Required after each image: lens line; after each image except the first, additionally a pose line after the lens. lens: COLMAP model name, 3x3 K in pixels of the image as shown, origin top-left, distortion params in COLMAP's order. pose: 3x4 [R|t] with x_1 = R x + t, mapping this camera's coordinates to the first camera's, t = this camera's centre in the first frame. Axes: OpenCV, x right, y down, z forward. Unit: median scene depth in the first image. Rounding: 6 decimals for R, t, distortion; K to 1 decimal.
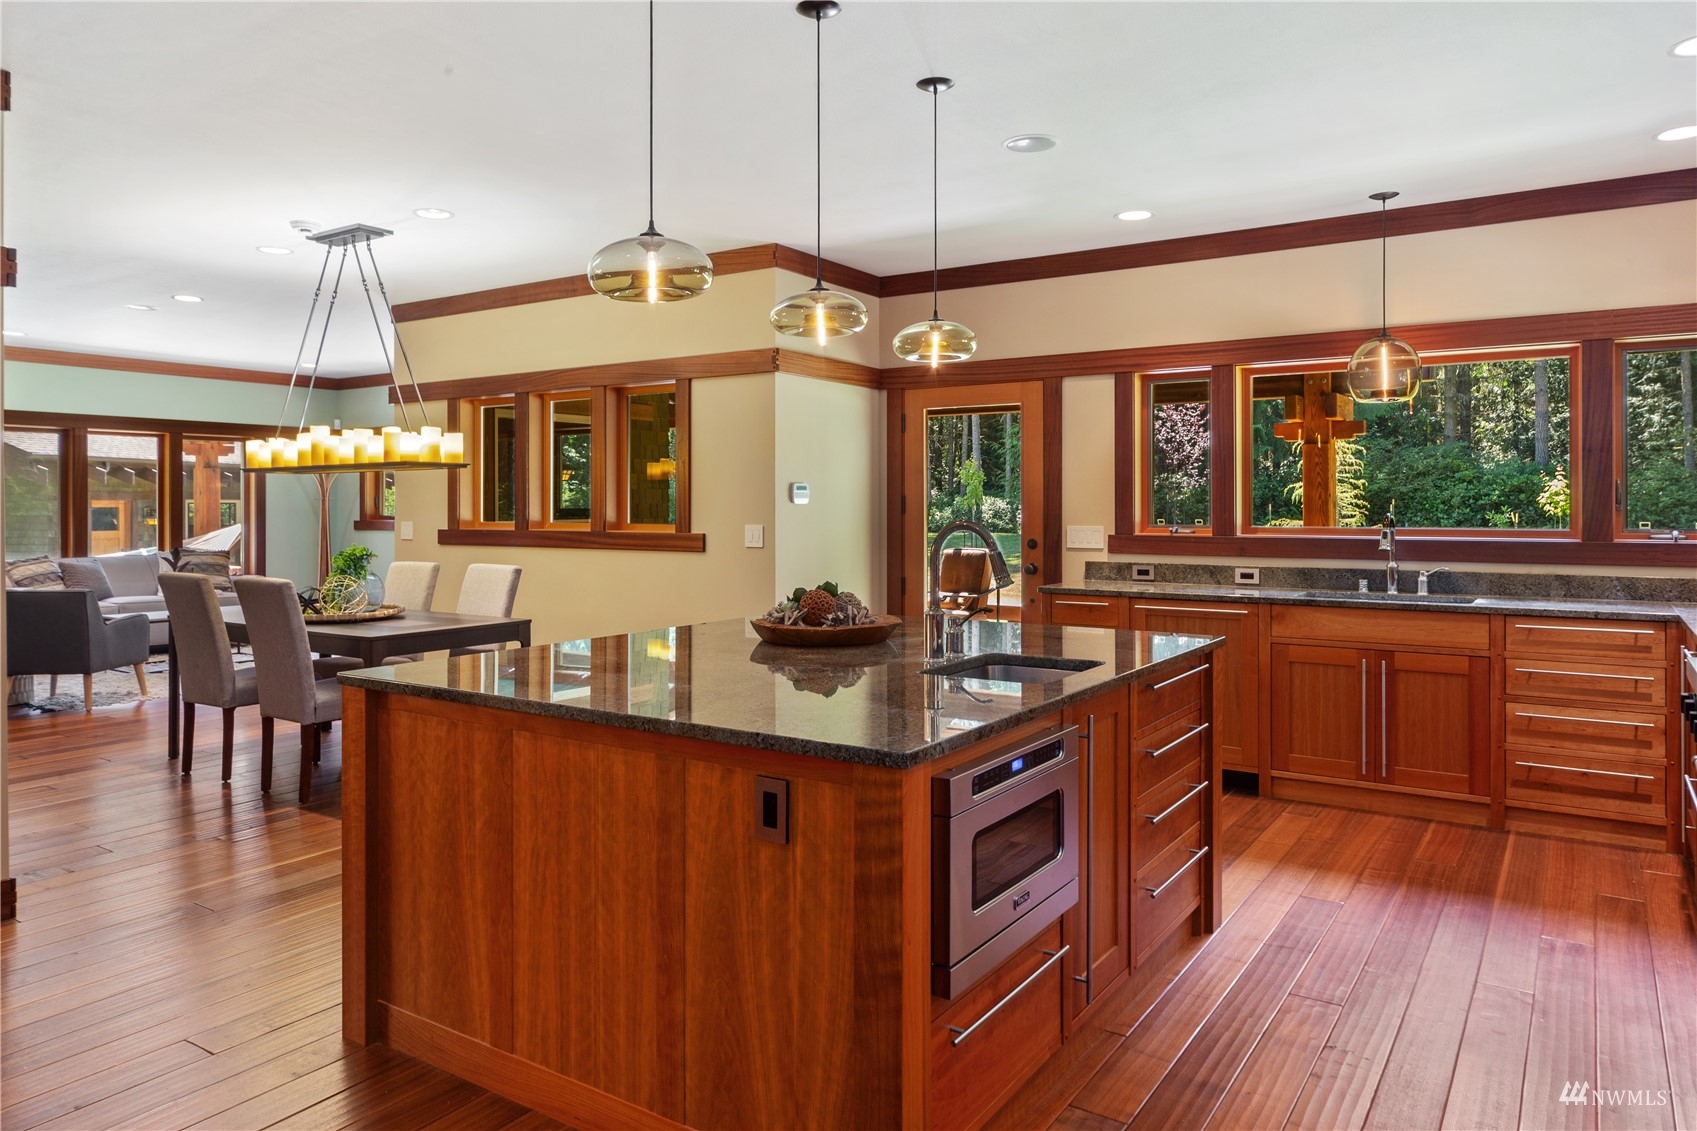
lens RADIAL K [[1124.5, 0, 839.9], [0, 1124.5, 506.4], [0, 0, 1]] dist [0.007408, 0.004146]
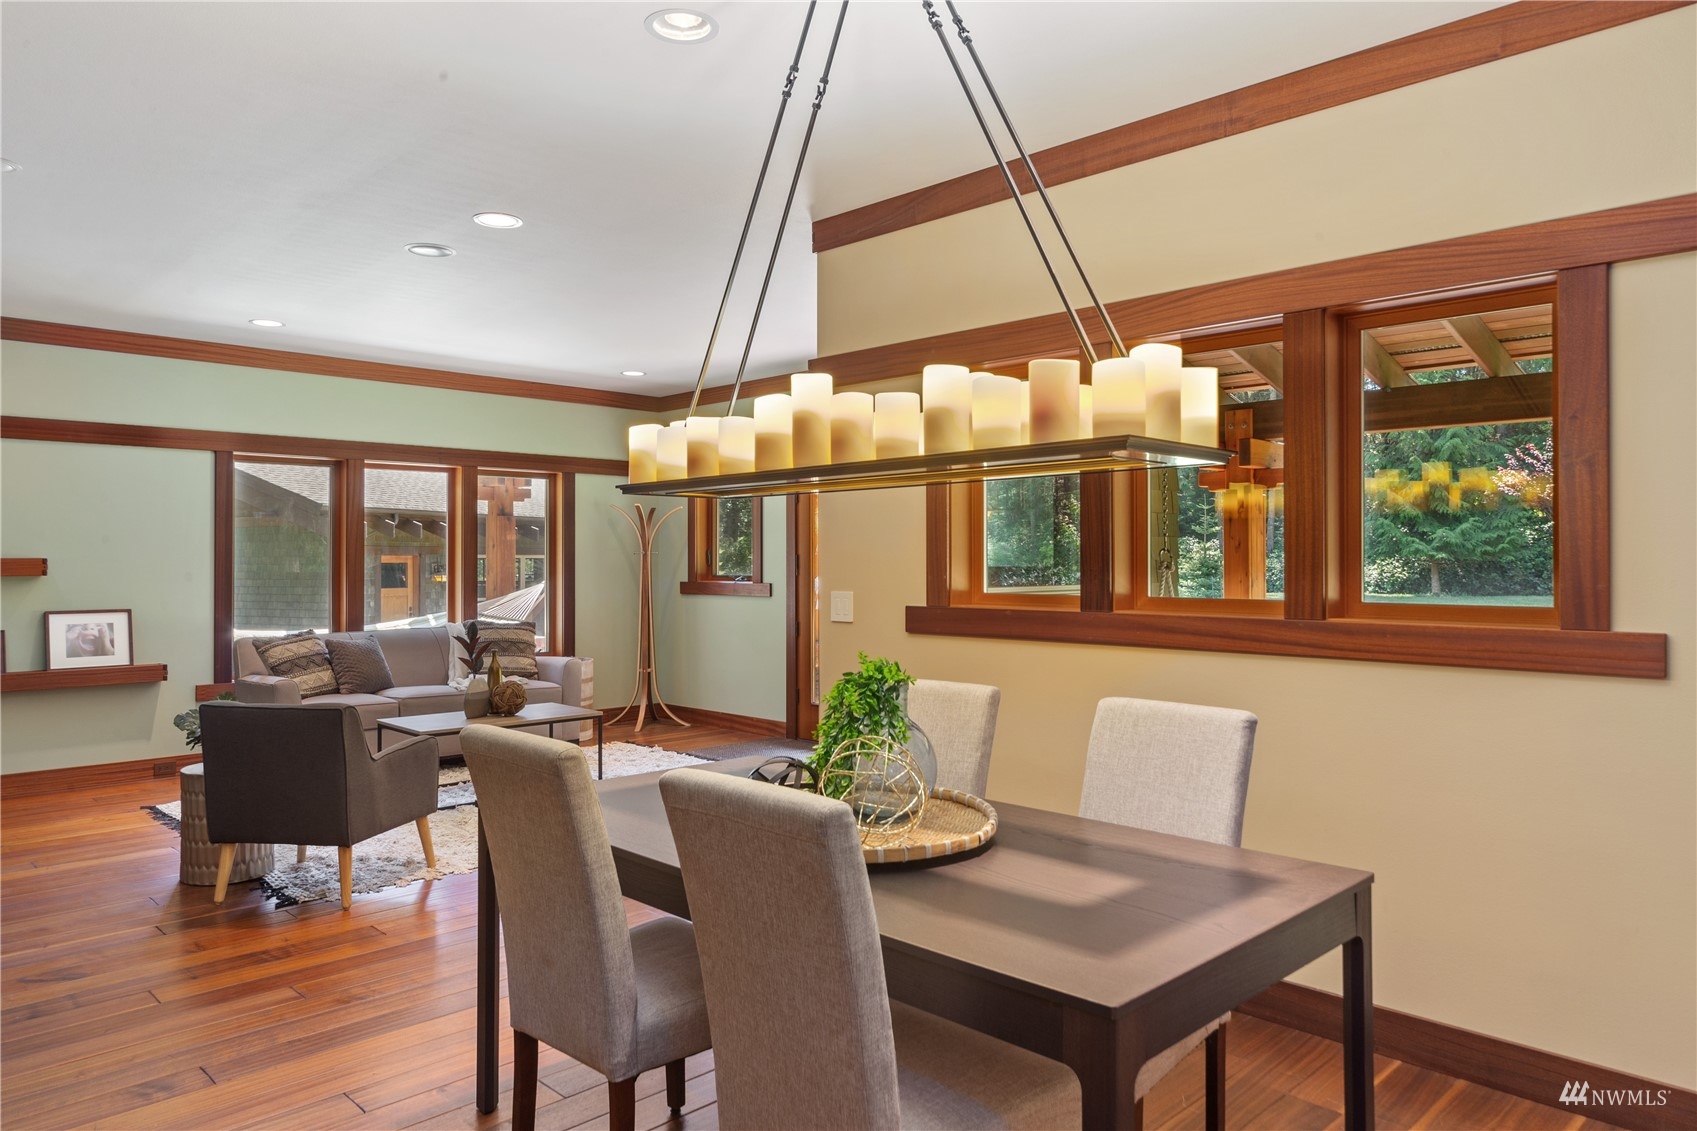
lens RADIAL K [[1124.5, 0, 853.1], [0, 1124.5, 561.3], [0, 0, 1]] dist [0.007408, 0.004146]
pose [[0.981119, 0.001103, -0.193402, -0.214233], [-0.001314, 0.999999, -0.000959, -0.000922], [0.193401, 0.001195, 0.981119, 0.348020]]
